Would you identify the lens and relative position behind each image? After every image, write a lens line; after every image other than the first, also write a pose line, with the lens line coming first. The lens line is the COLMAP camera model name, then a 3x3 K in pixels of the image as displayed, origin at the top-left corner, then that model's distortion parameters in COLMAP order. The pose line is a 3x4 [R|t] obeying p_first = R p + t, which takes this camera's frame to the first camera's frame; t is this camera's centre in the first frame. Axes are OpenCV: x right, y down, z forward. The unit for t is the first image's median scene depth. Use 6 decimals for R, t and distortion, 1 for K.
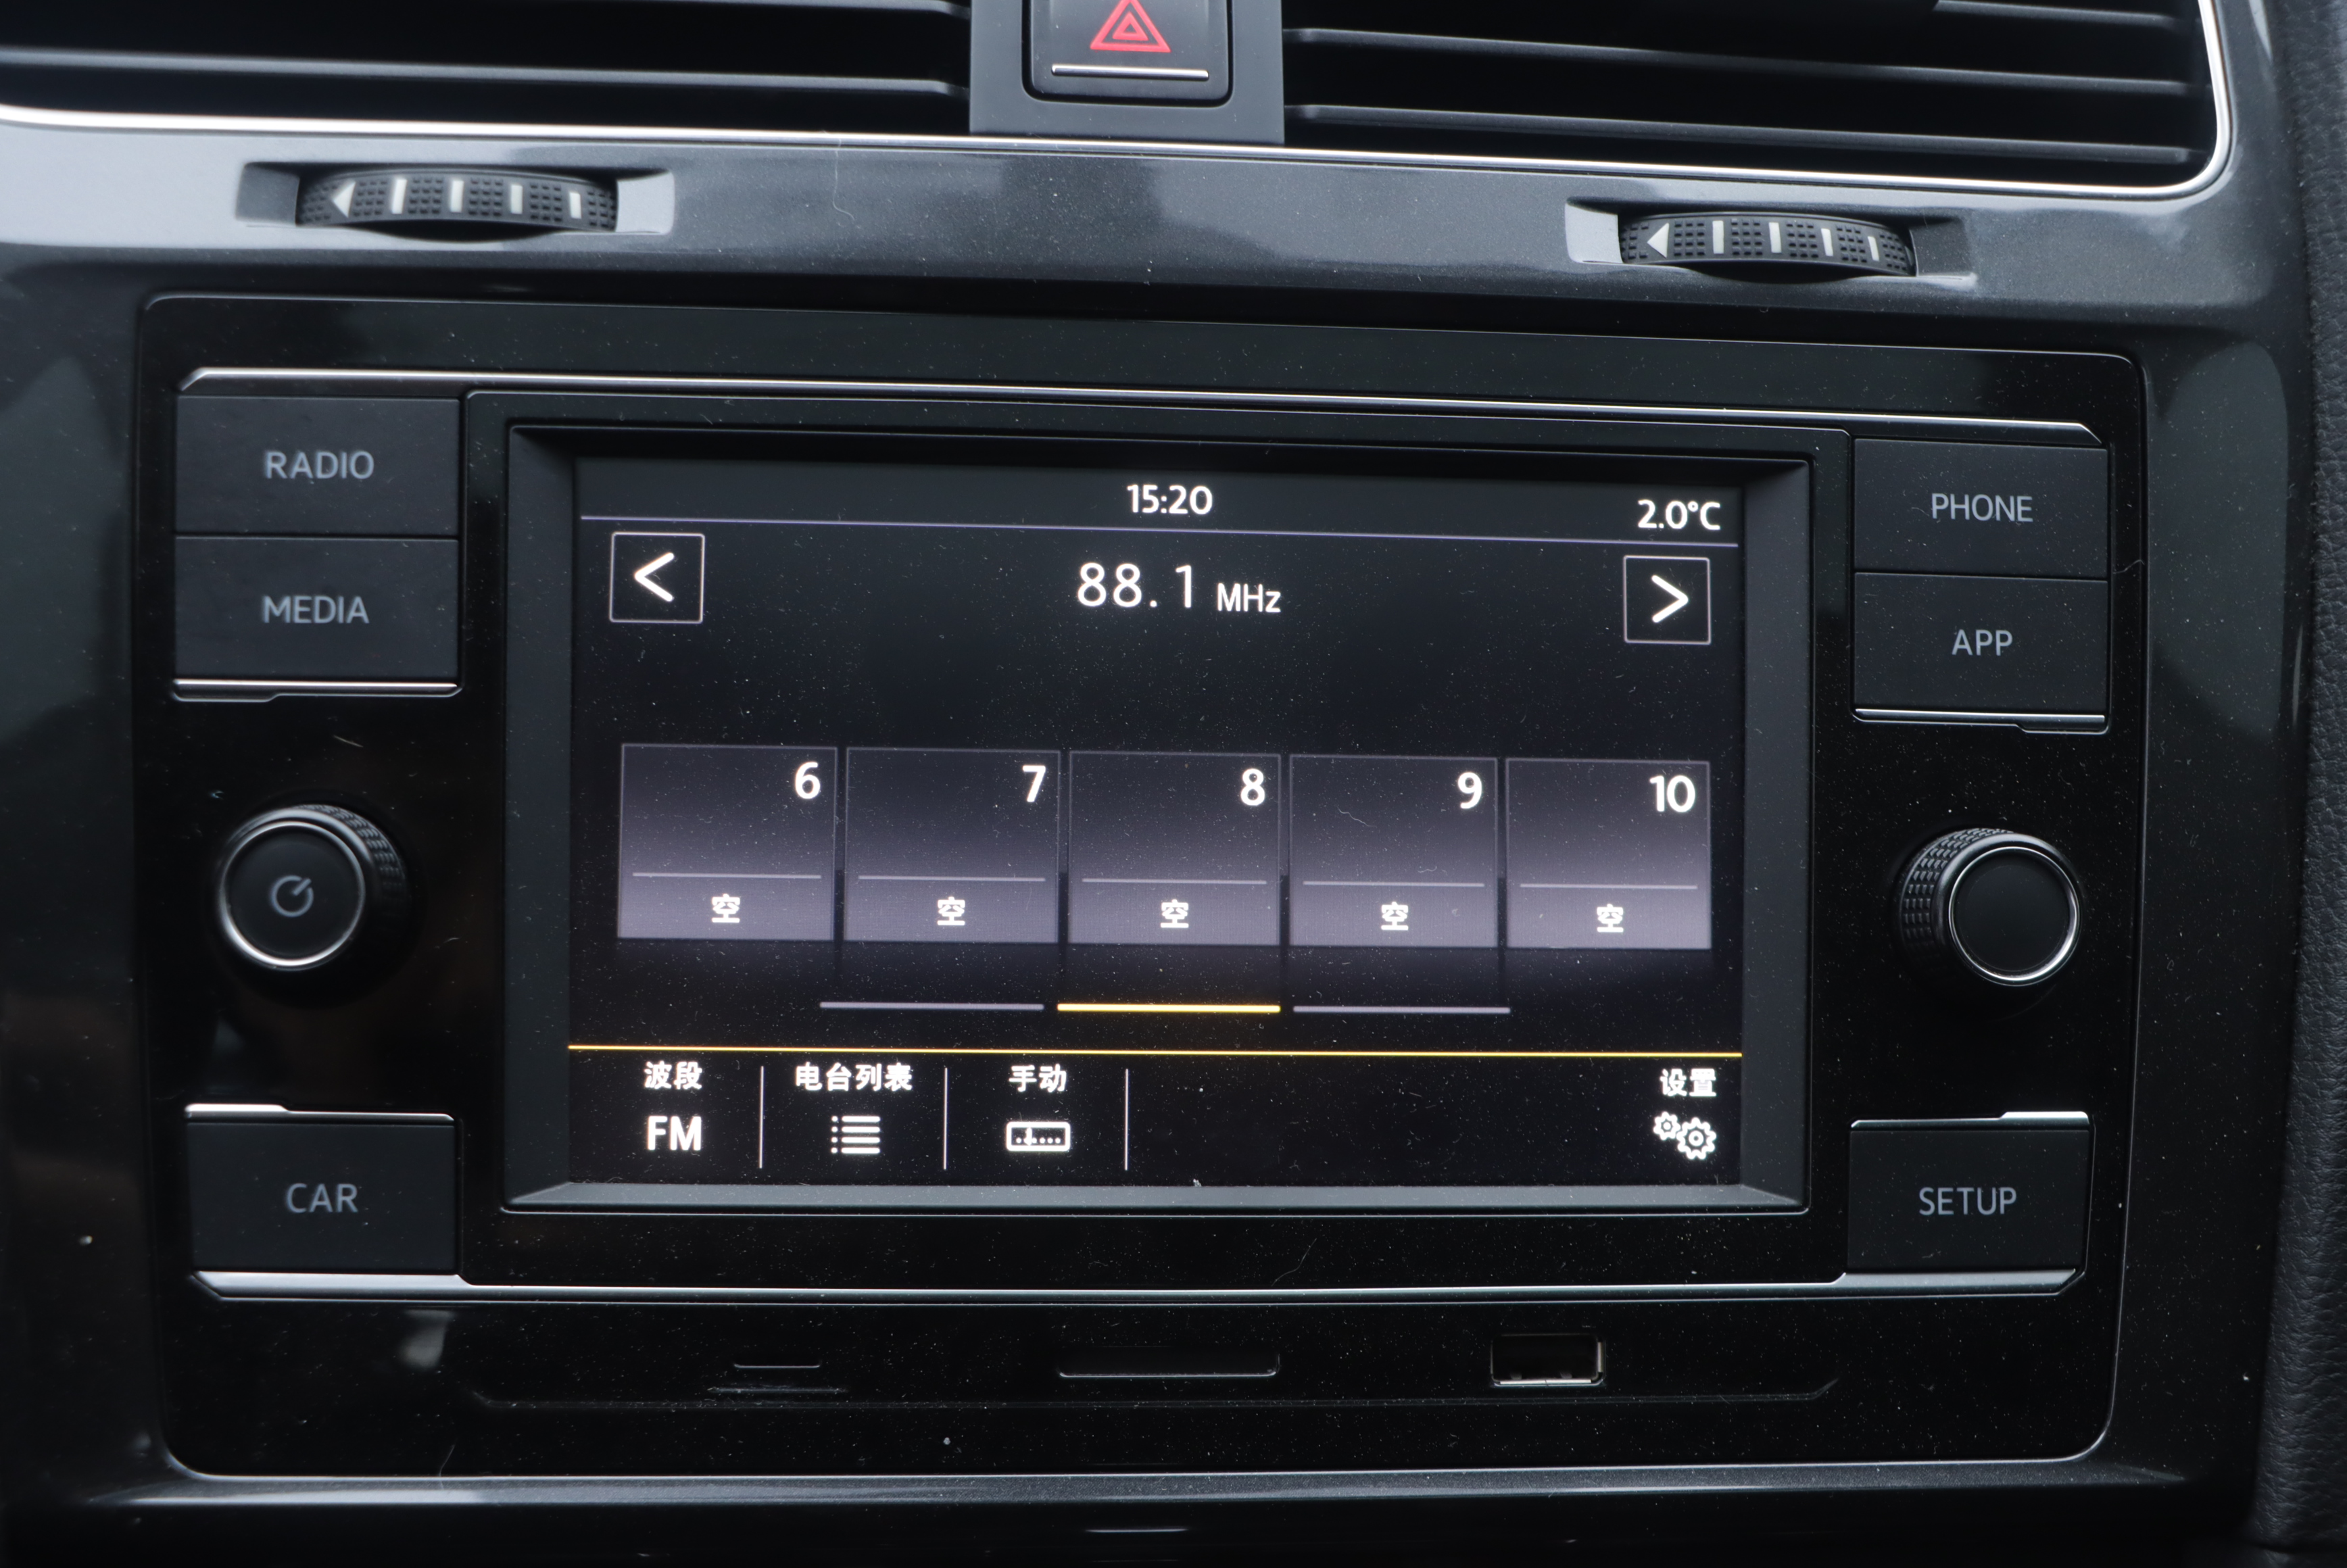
lens RADIAL K [[2651.6, 0, 1173.2], [0, 2651.6, 804.4], [0, 0, 1]] dist [-0.079823, 0.000000]
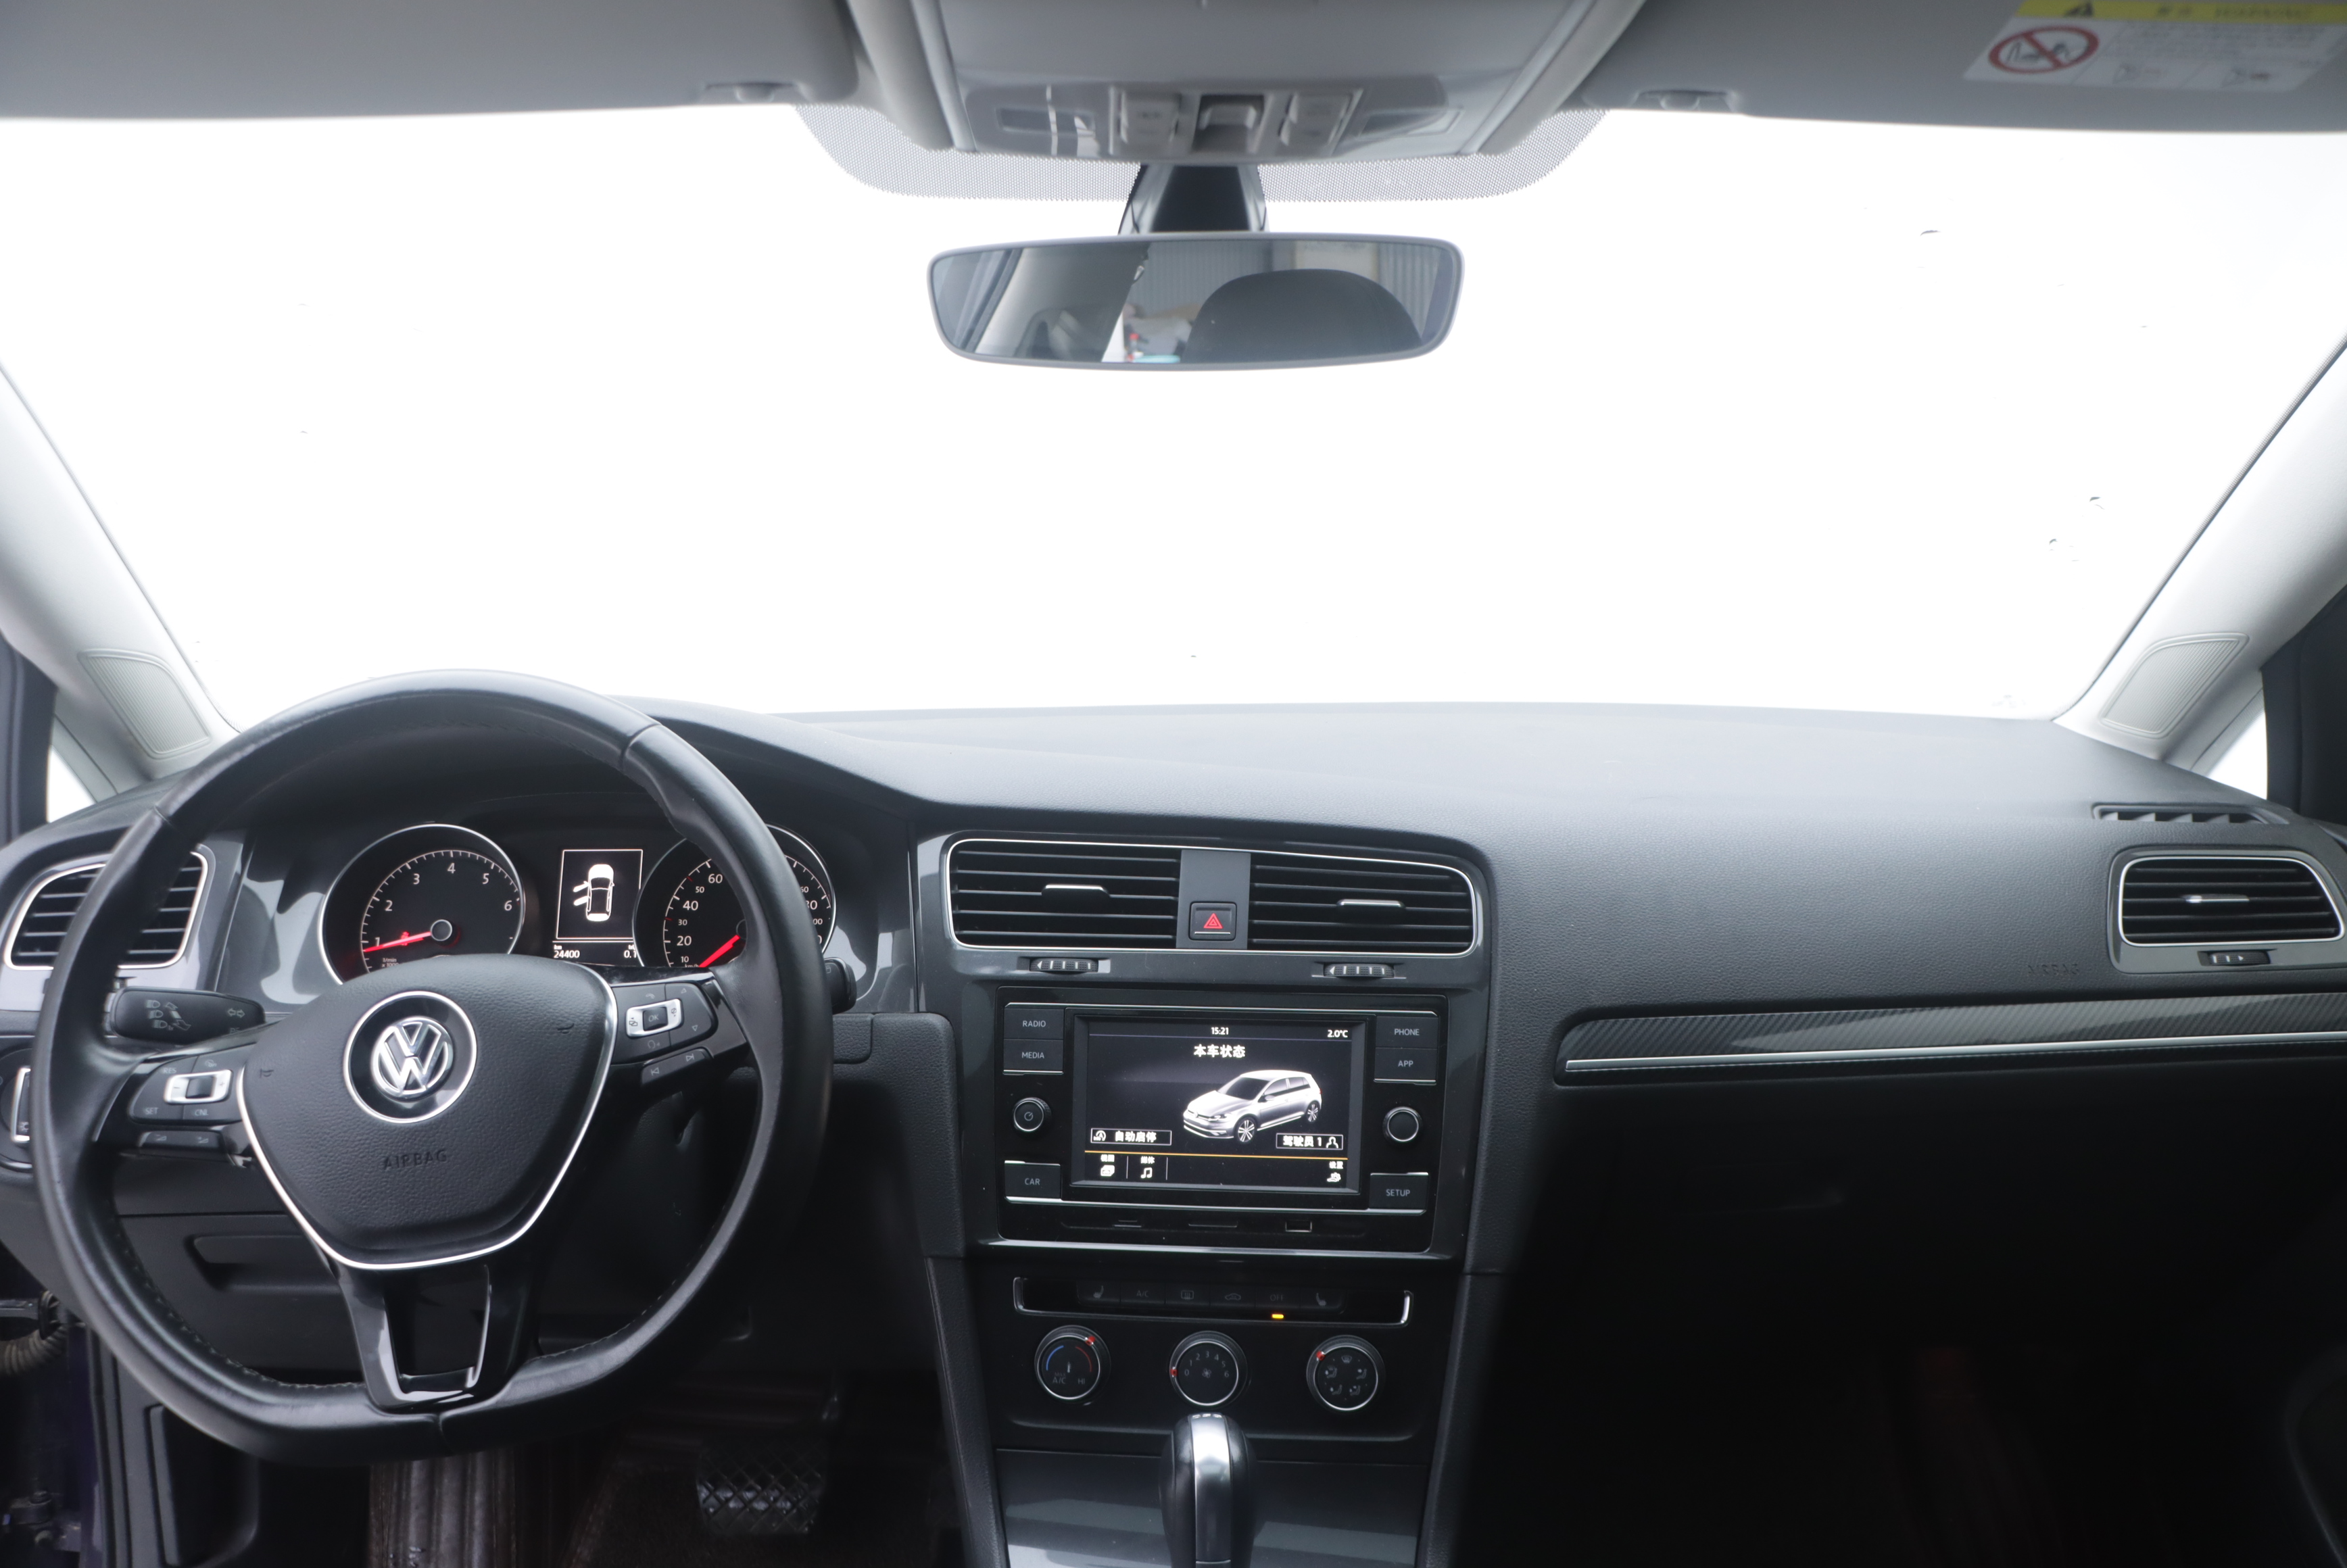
lens RADIAL K [[1971.2, 0, 1216.4], [0, 1971.2, 791.8], [0, 0, 1]] dist [-0.168134, 0.100500]
pose [[0.985139, -0.016269, -0.170988, 0.579500], [-0.010338, 0.988084, -0.153570, -0.004704], [0.171449, 0.153056, 0.973231, -2.336057]]
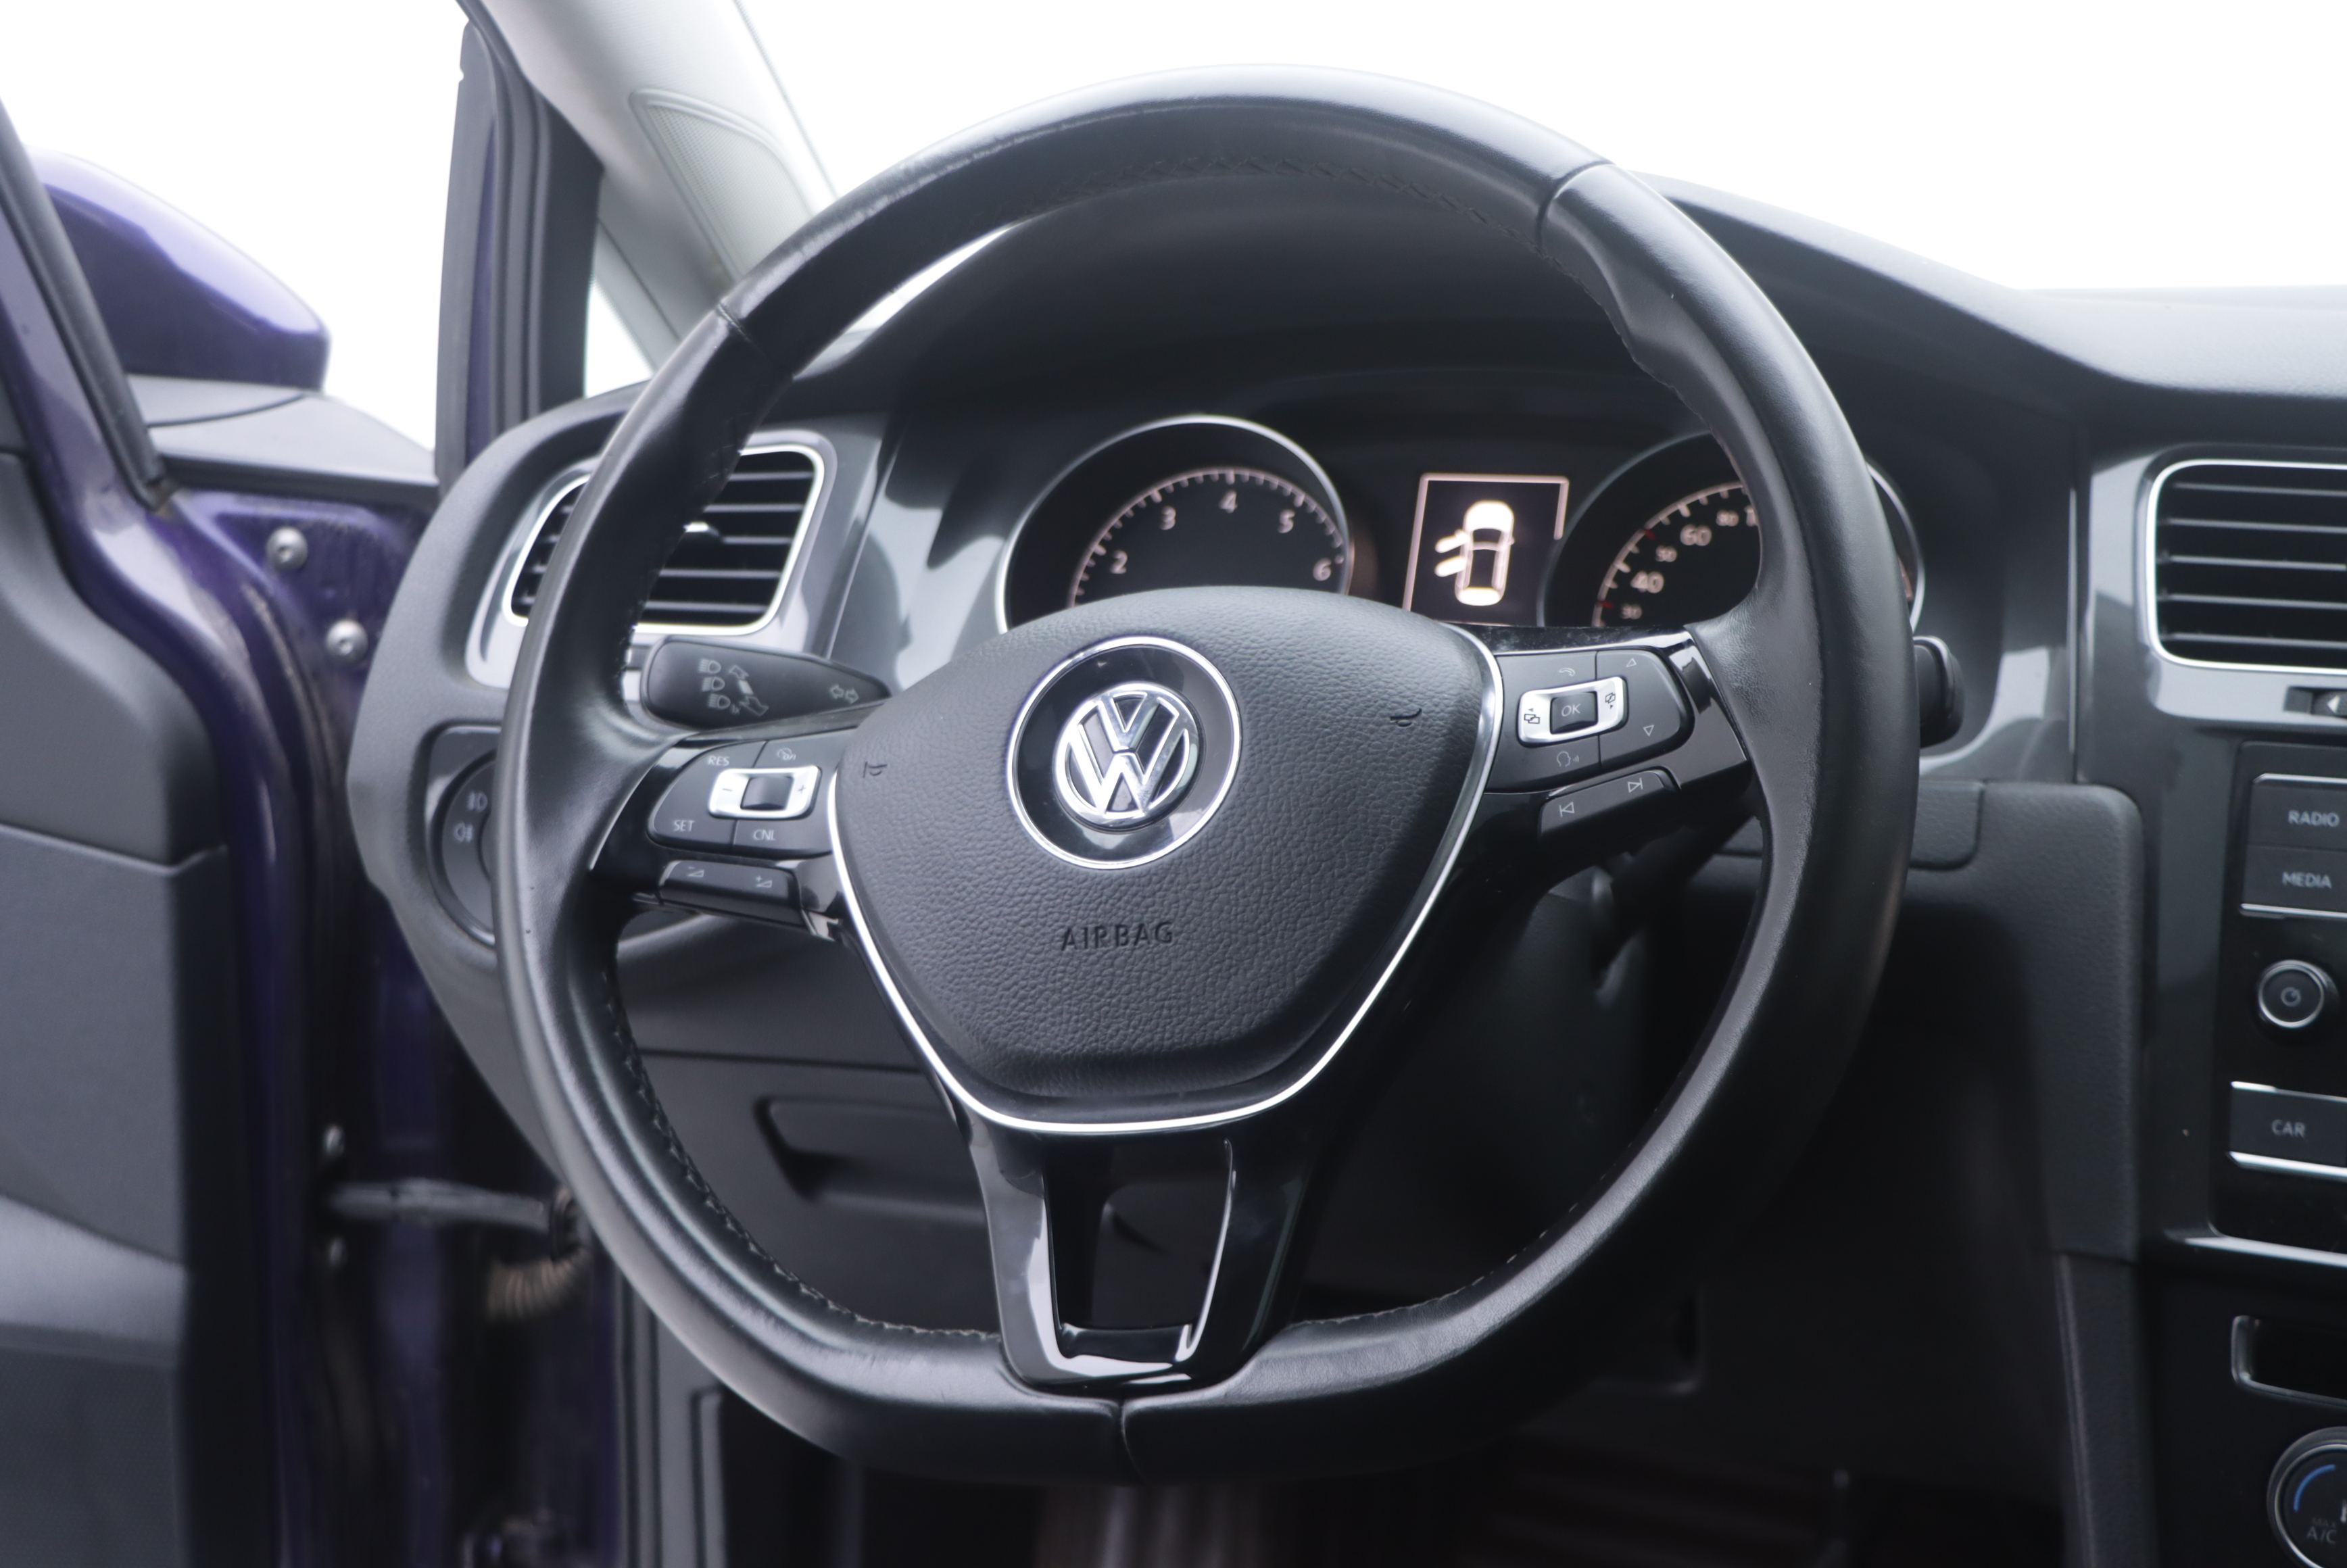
lens RADIAL K [[3213.1, 0, 1246.0], [0, 3213.1, 859.0], [0, 0, 1]] dist [0.058008, 0.000000]
pose [[0.839734, 0.058102, -0.539880, 0.421632], [-0.115753, 0.990560, -0.073438, 0.222007], [0.530516, 0.124161, 0.838532, -1.865073]]
